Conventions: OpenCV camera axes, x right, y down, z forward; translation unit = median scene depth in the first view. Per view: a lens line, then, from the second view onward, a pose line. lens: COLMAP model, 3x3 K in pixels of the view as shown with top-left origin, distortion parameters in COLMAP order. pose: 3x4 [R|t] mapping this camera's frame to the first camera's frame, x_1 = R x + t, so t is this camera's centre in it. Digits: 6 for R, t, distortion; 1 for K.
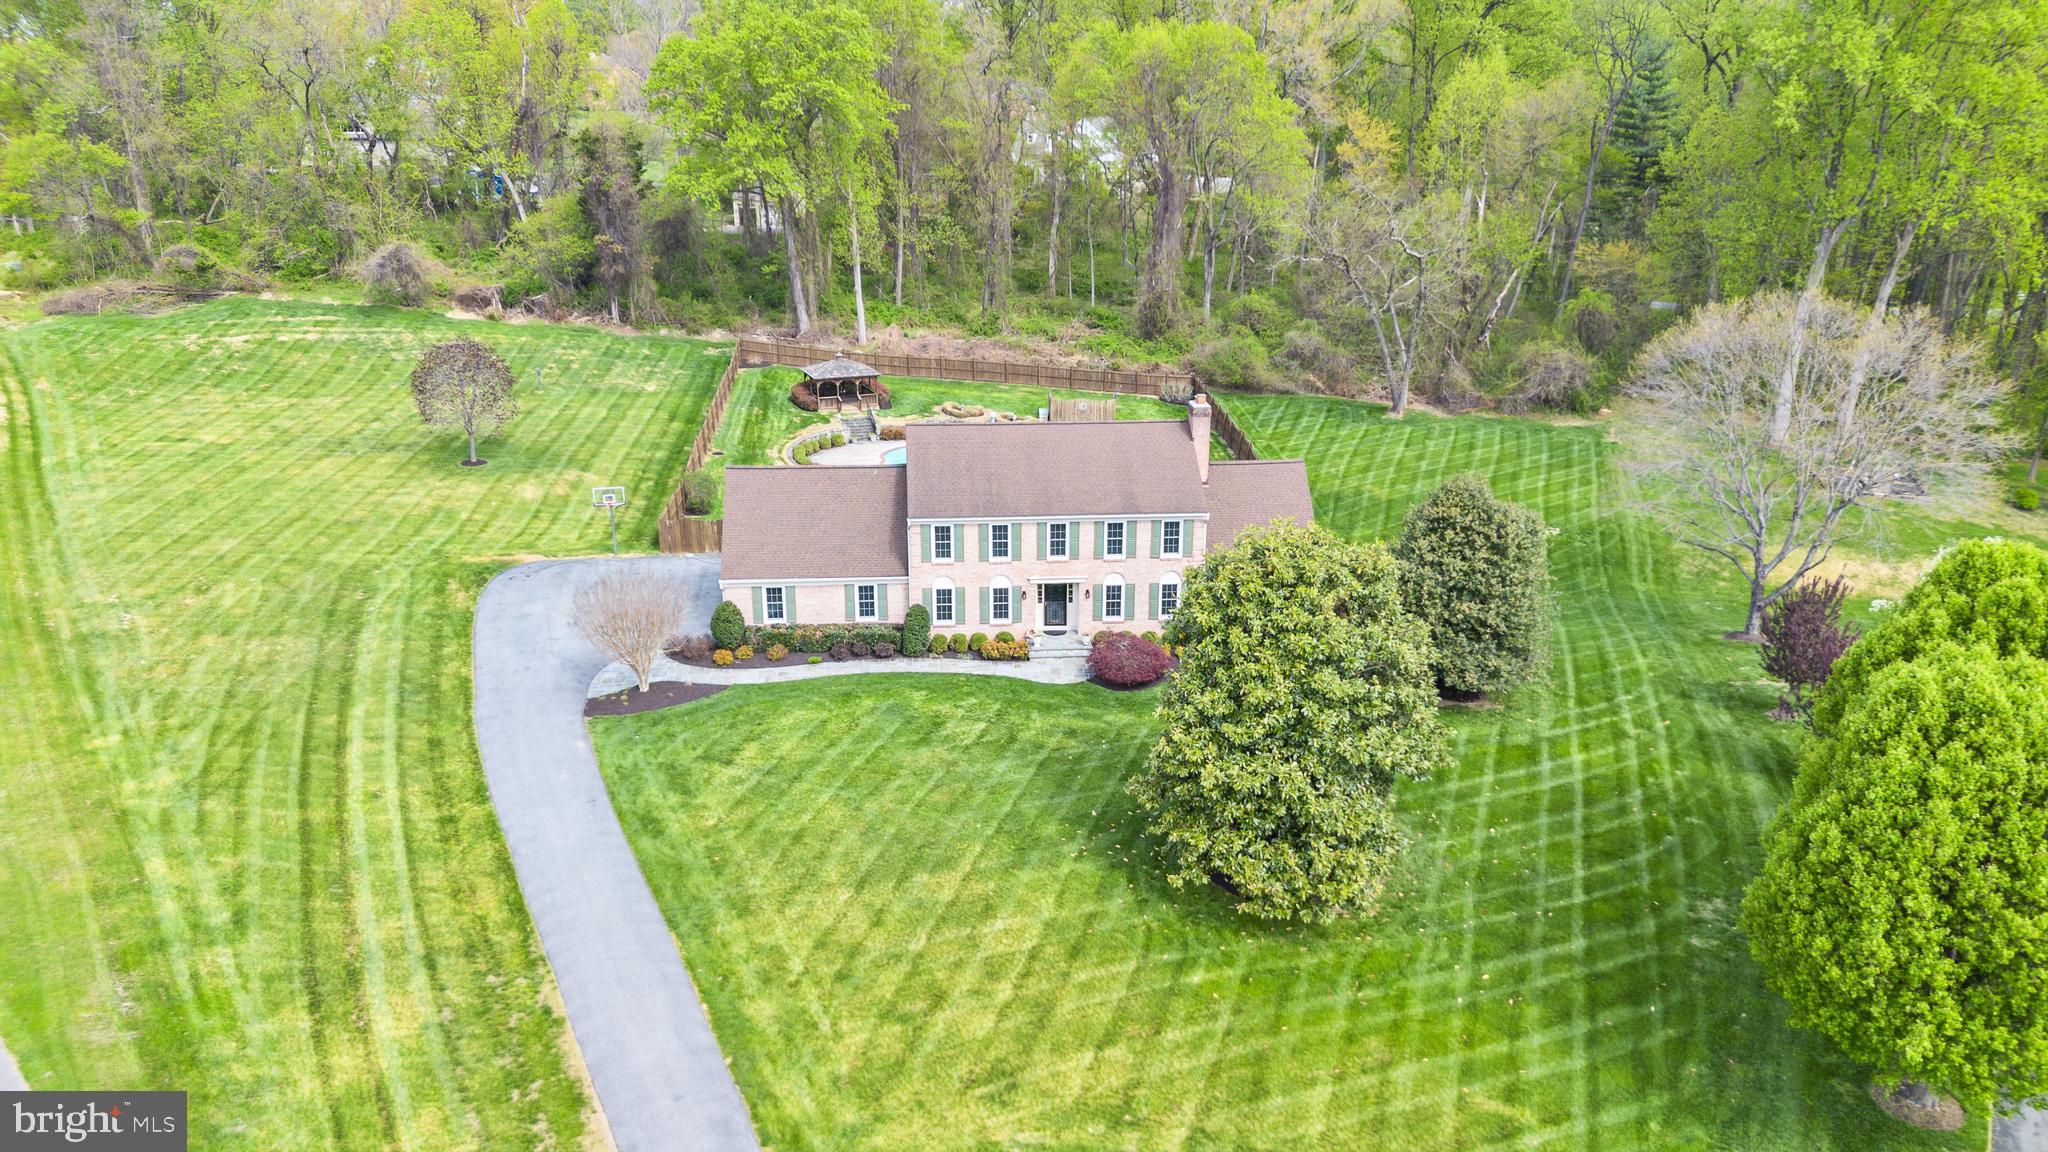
lens RADIAL K [[1436.1, 0, 1028.7], [0, 1436.1, 577.9], [0, 0, 1]] dist [0.092223, -0.100046]
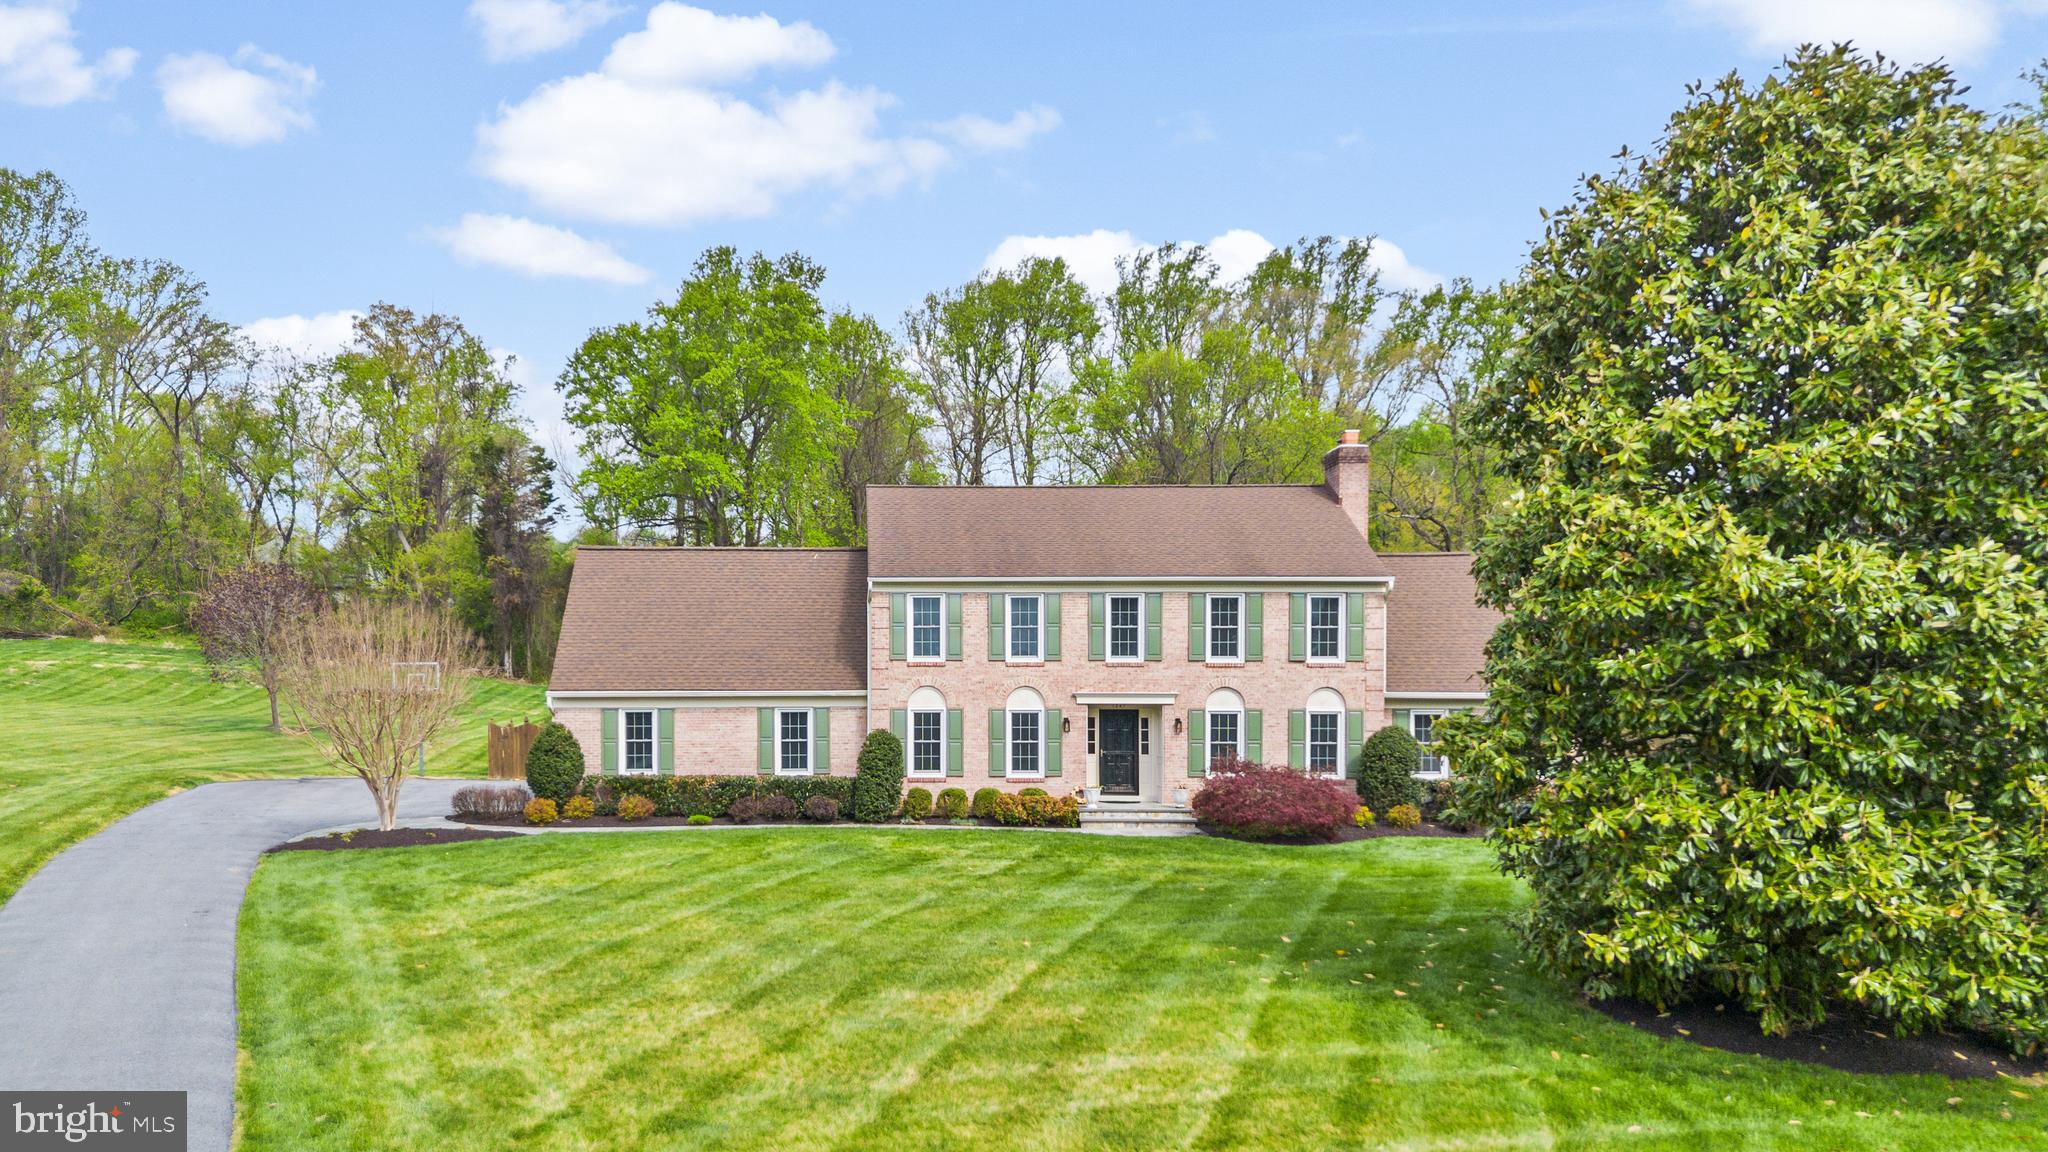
lens RADIAL K [[1500.2, 0, 860.2], [0, 1500.2, 692.3], [0, 0, 1]] dist [0.095556, -0.105980]
pose [[0.996944, -0.000782, -0.078112, -0.044267], [-0.024286, 0.947292, -0.319450, 0.222309], [0.074244, 0.320371, 0.944378, 0.485594]]
